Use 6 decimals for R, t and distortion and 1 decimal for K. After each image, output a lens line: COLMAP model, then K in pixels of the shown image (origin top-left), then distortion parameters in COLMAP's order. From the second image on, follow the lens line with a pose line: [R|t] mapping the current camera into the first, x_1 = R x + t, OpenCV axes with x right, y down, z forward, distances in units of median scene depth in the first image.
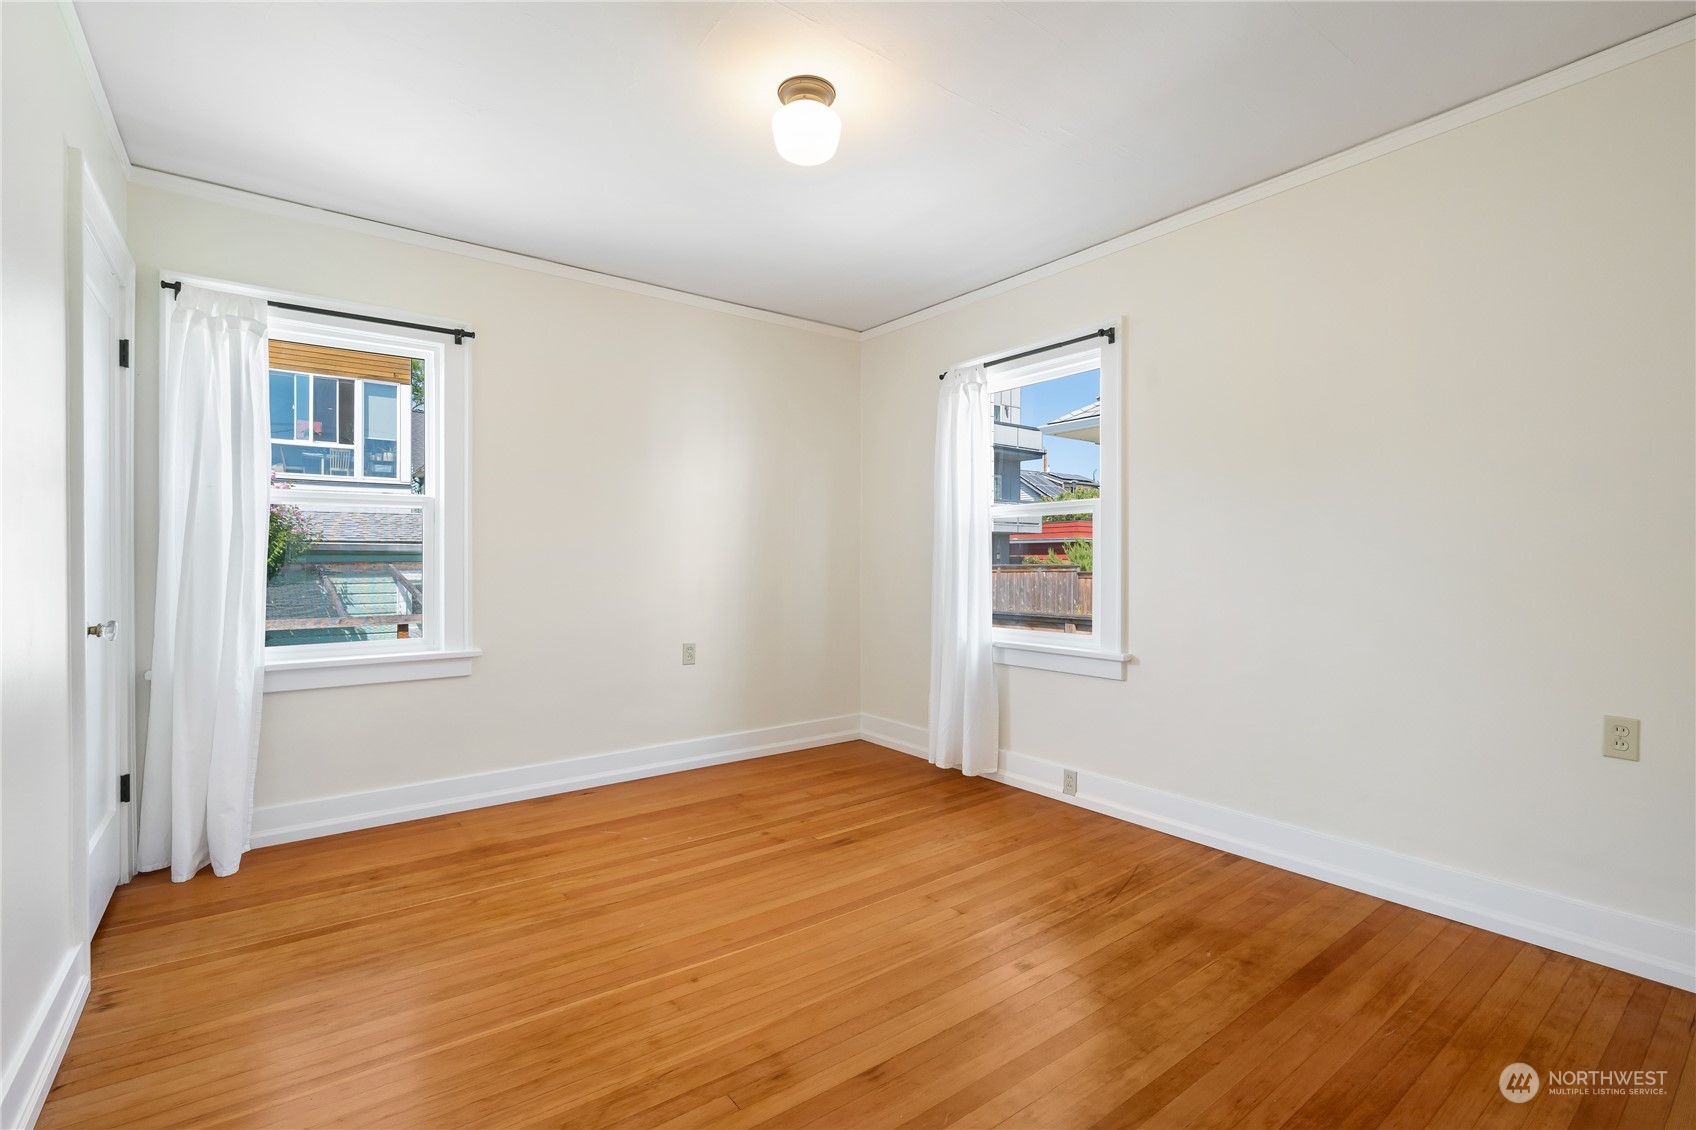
lens RADIAL K [[769.9, 0, 851.2], [0, 769.9, 563.7], [0, 0, 1]] dist [0.001925, -0.000396]
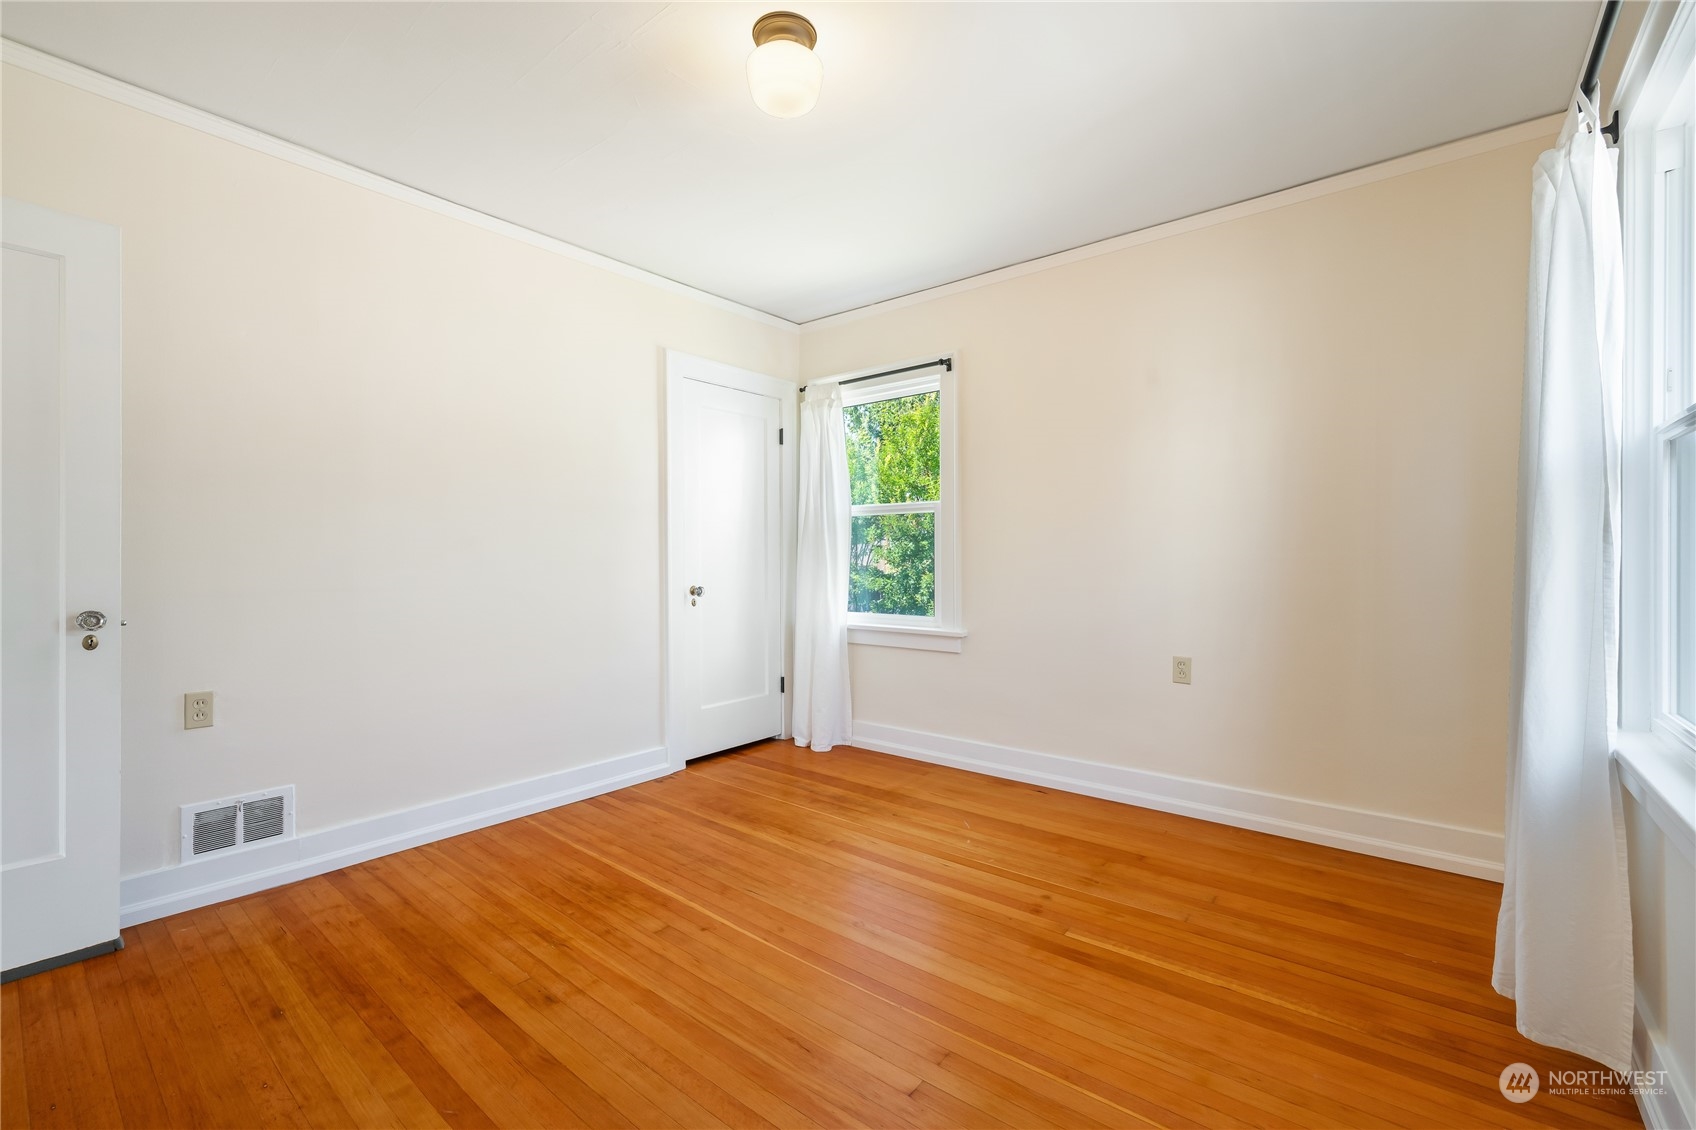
lens RADIAL K [[720.3, 0, 848.0], [0, 720.3, 557.6], [0, 0, 1]] dist [-0.001365, -0.000745]
pose [[0.229658, 0.000489, -0.973271, 0.538343], [-0.004376, 0.999990, -0.000530, 0.002853], [0.973262, 0.004381, 0.229658, 0.605481]]
